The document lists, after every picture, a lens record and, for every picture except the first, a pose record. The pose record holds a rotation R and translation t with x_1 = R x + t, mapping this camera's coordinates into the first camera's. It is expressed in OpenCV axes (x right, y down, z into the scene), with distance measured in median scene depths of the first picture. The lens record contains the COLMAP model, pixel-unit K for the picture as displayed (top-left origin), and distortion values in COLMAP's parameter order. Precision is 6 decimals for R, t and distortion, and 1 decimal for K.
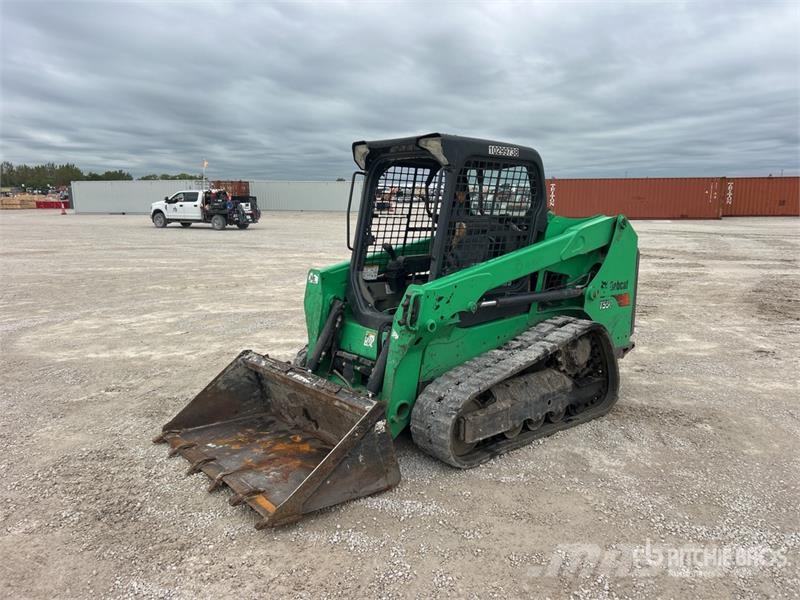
lens RADIAL K [[596.9, 0, 396.8], [0, 596.9, 303.7], [0, 0, 1]] dist [0.069905, -0.078497]
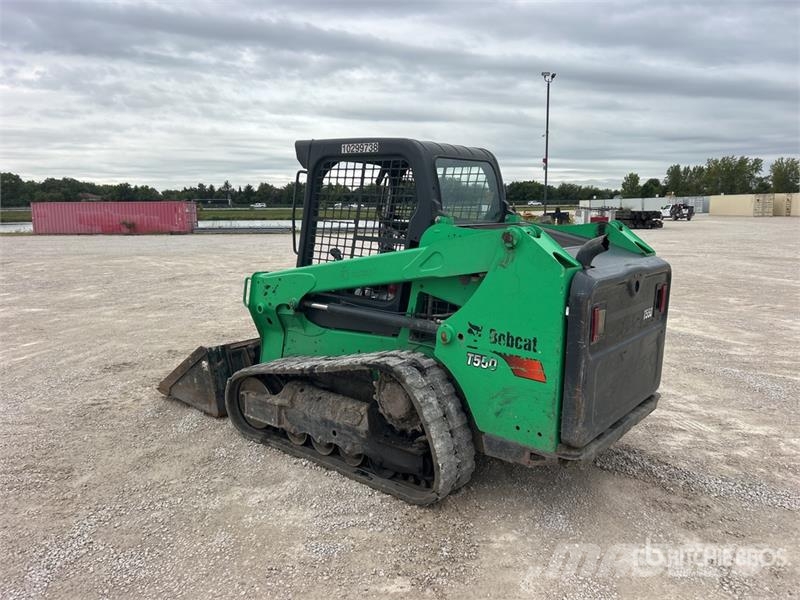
lens RADIAL K [[597.0, 0, 400.0], [0, 597.0, 300.0], [0, 0, 1]] dist [0.075295, -0.006026]
pose [[0.197642, 0.153576, -0.968169, 1.100788], [-0.172022, 0.977759, 0.119981, -0.147016], [0.965063, 0.142833, 0.219665, 0.884934]]
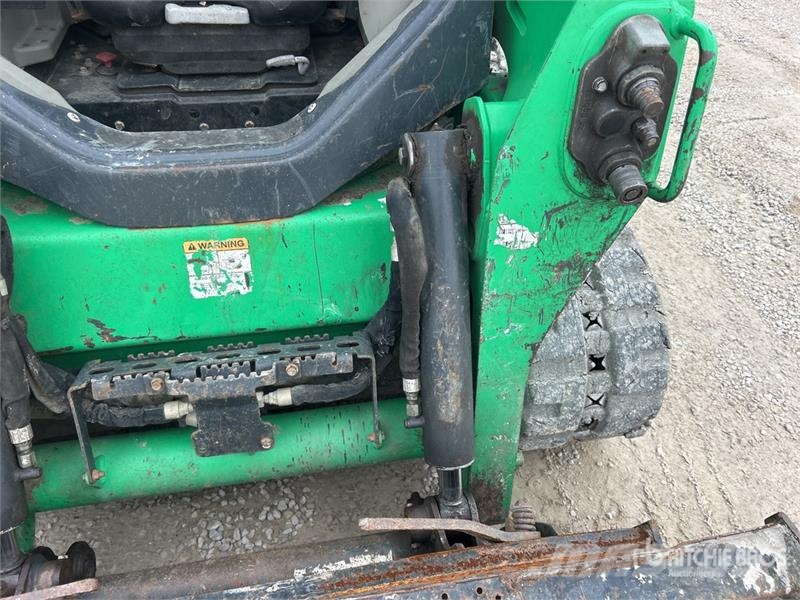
lens RADIAL K [[605.8, 0, 400.6], [0, 605.8, 295.4], [0, 0, 1]] dist [0.045977, -0.058194]
pose [[0.491334, -0.577378, 0.652093, -0.175386], [0.103702, 0.782151, 0.614398, -0.073327], [-0.864776, -0.234251, 0.444173, 0.833738]]
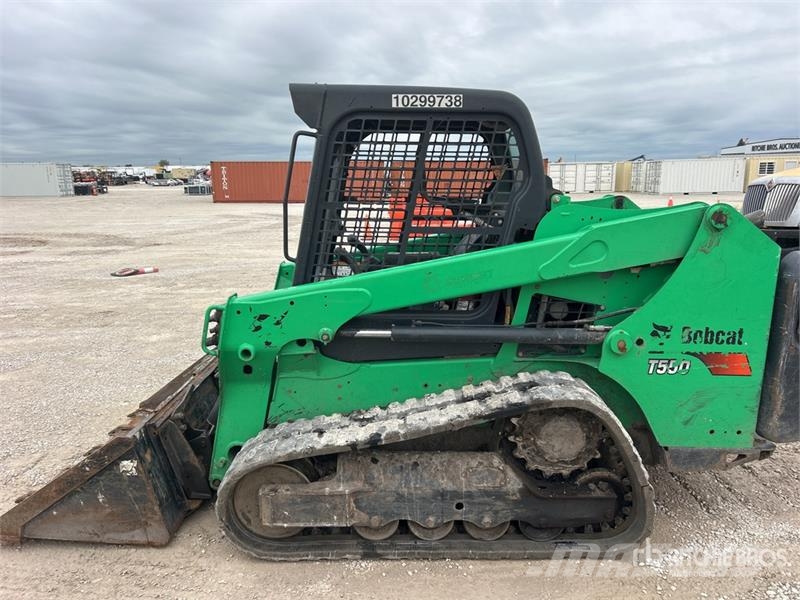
lens RADIAL K [[596.9, 0, 396.8], [0, 596.9, 303.7], [0, 0, 1]] dist [0.069905, -0.078497]
pose [[0.764480, 0.124216, -0.632566, 0.579870], [-0.098463, 0.992246, 0.075849, -0.084989], [0.637083, 0.004299, 0.770783, 0.484649]]
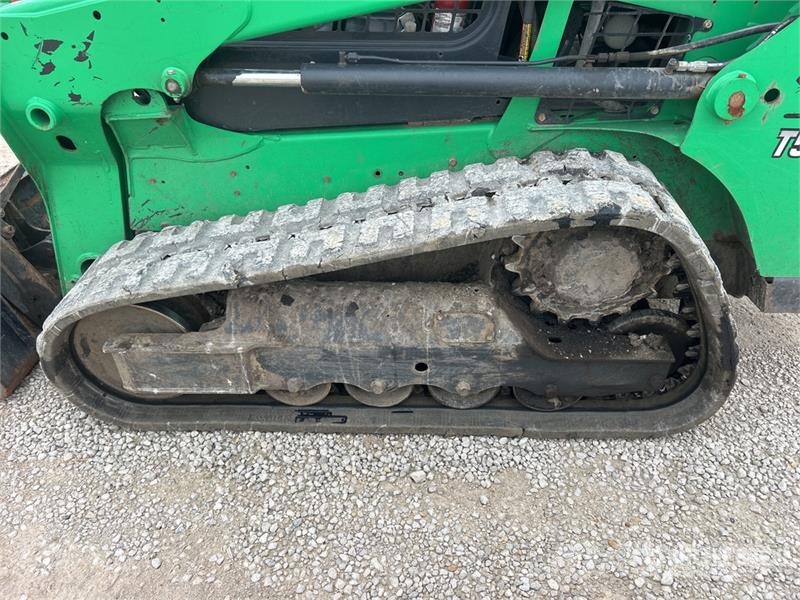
lens RADIAL K [[595.1, 0, 409.2], [0, 595.1, 309.0], [0, 0, 1]] dist [0.071509, -0.086148]
pose [[0.745133, 0.382089, -0.546612, 0.456455], [-0.093831, 0.871521, 0.481297, -0.060474], [0.660283, -0.307341, 0.685251, 0.744140]]
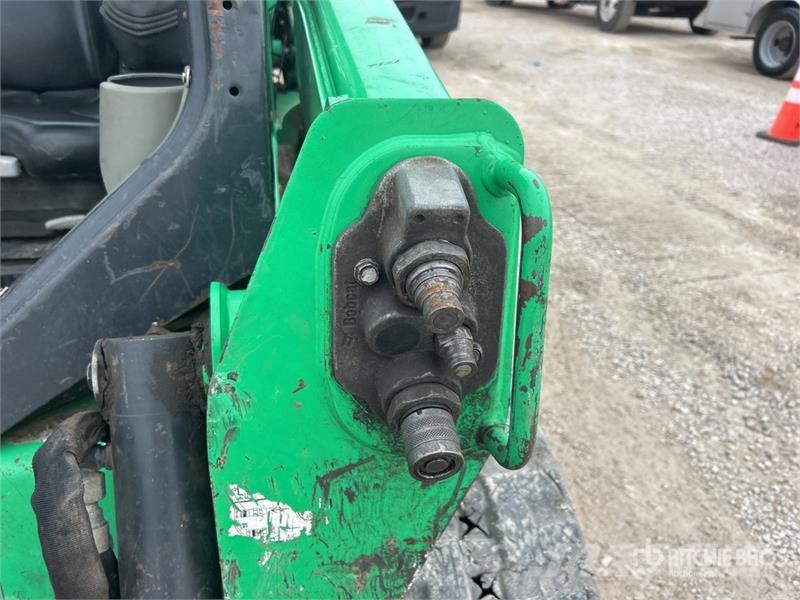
lens RADIAL K [[615.0, 0, 407.7], [0, 615.0, 304.2], [0, 0, 1]] dist [0.008541, -0.005421]
pose [[0.466101, -0.419939, 0.778718, -0.067473], [0.094864, 0.898821, 0.427927, -0.042143], [-0.879631, -0.125585, 0.458779, 0.823287]]
